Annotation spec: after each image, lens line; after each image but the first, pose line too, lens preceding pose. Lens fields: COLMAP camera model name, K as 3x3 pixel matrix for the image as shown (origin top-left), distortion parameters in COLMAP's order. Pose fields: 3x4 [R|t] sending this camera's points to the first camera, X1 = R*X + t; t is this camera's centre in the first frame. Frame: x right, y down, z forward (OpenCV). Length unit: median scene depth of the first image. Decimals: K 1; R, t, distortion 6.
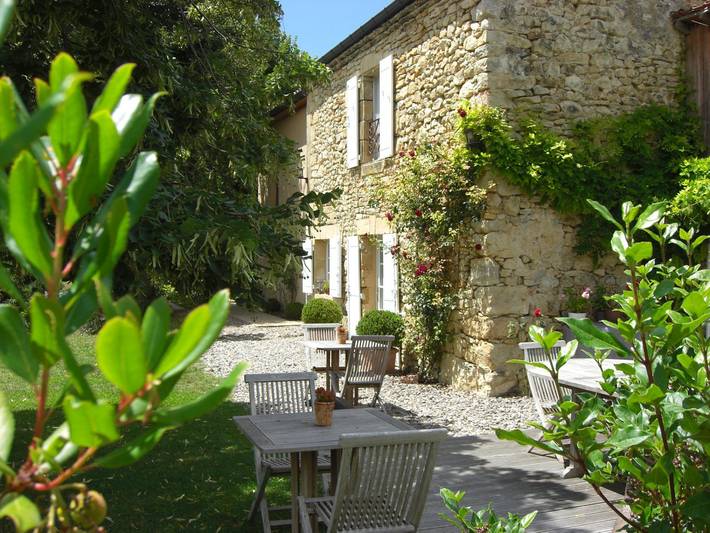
lens RADIAL K [[799.1, 0, 355.0], [0, 799.1, 266.5], [0, 0, 1]] dist [-0.140161, 0.023925]
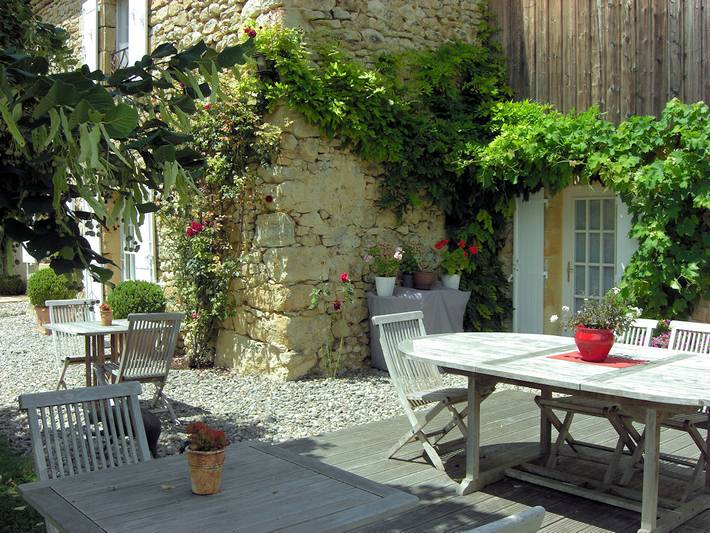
lens RADIAL K [[799.1, 0, 355.0], [0, 799.1, 266.5], [0, 0, 1]] dist [-0.140161, 0.023925]
pose [[0.932886, -0.021733, 0.359515, -0.057985], [0.007889, 0.999171, 0.039929, 0.012261], [-0.360085, -0.034413, 0.932284, 0.201778]]
